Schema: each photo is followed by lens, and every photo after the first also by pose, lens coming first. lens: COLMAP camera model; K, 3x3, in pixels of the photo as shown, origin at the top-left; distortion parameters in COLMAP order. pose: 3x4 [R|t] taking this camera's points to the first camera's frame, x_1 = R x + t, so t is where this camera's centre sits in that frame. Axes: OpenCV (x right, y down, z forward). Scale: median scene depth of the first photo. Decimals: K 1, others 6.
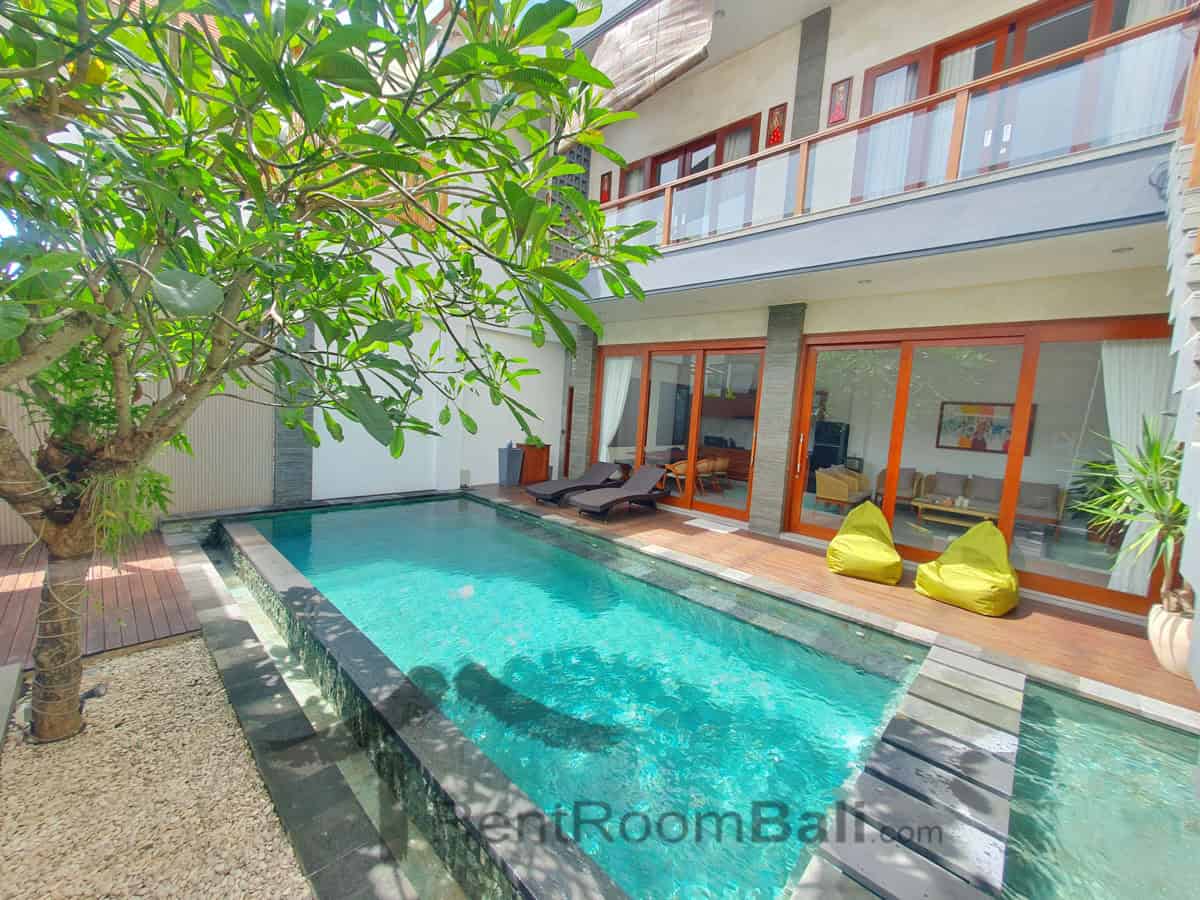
lens RADIAL K [[475.4, 0, 602.9], [0, 475.4, 448.6], [0, 0, 1]] dist [0.011144, 0.000058]
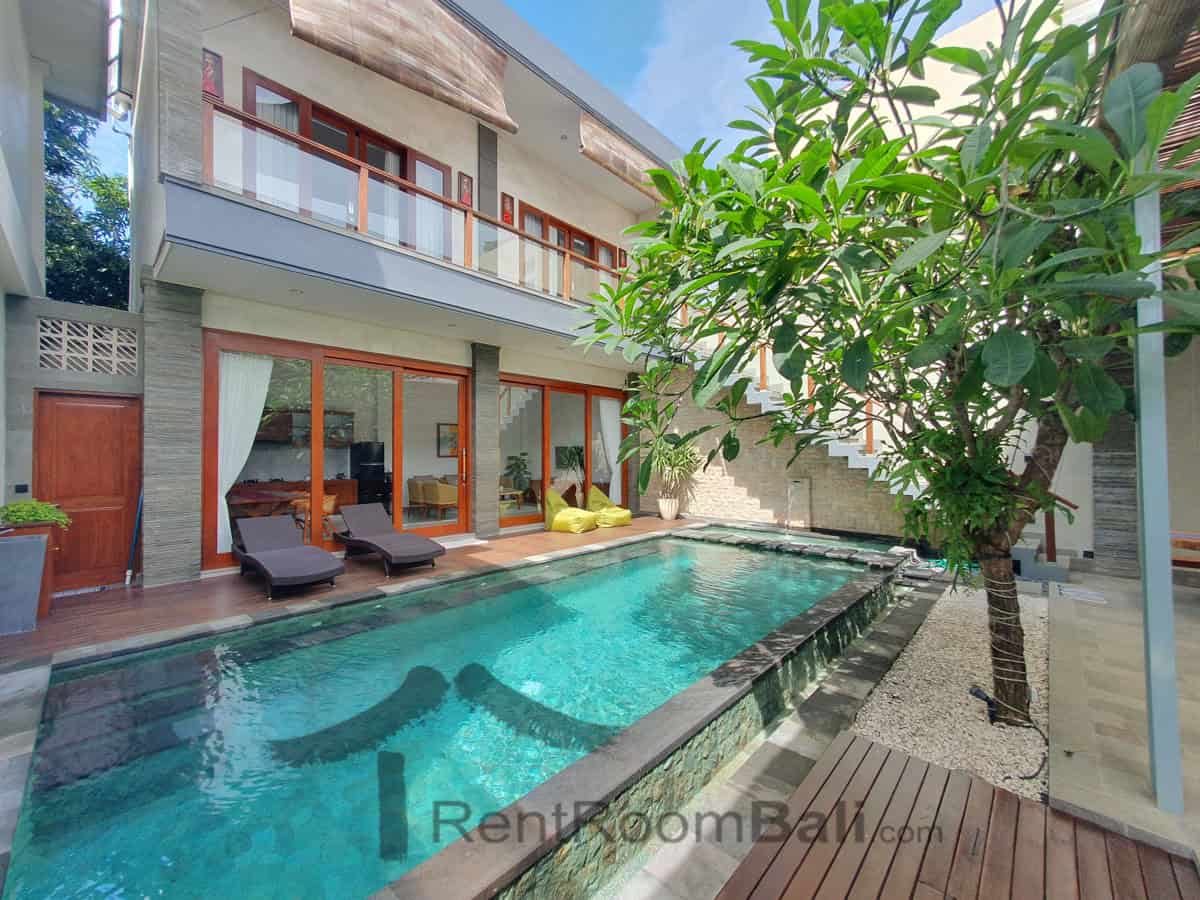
lens RADIAL K [[475.4, 0, 602.9], [0, 475.4, 448.6], [0, 0, 1]] dist [0.011144, 0.000058]
pose [[-0.009290, -0.050935, 0.998659, -0.937916], [0.094390, 0.994198, 0.051586, -0.076023], [-0.995492, 0.094743, -0.004428, 0.808501]]
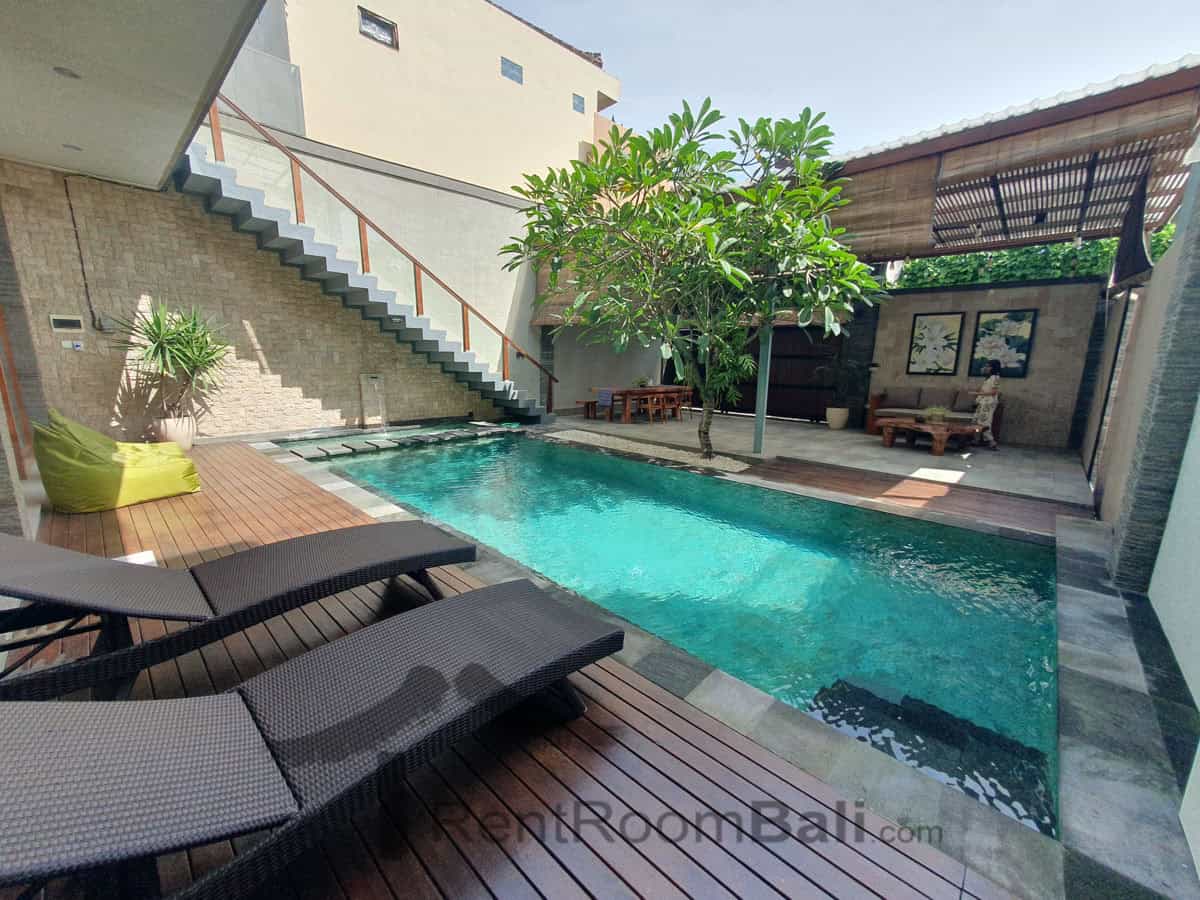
lens RADIAL K [[475.4, 0, 602.9], [0, 475.4, 448.6], [0, 0, 1]] dist [0.011144, 0.000058]
pose [[-0.996232, -0.081683, -0.029143, -0.191939], [-0.086564, 0.957082, 0.276587, -0.088748], [0.005300, 0.278068, -0.960547, 1.581789]]
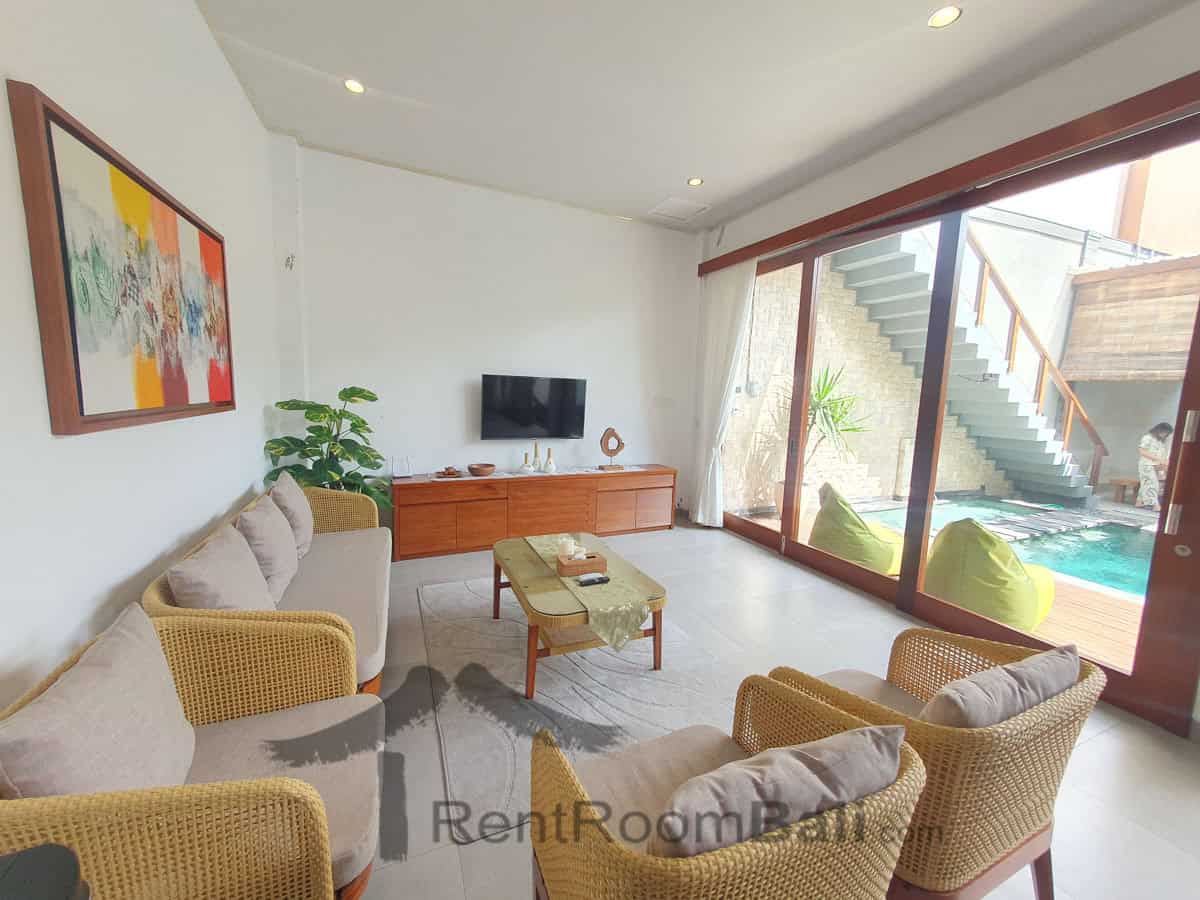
lens RADIAL K [[475.4, 0, 602.9], [0, 475.4, 448.6], [0, 0, 1]] dist [0.011144, 0.000058]
pose [[-0.907269, -0.149015, 0.393265, 0.595685], [-0.061138, 0.971920, 0.227230, -0.059983], [-0.416082, 0.182116, -0.890904, 1.594981]]
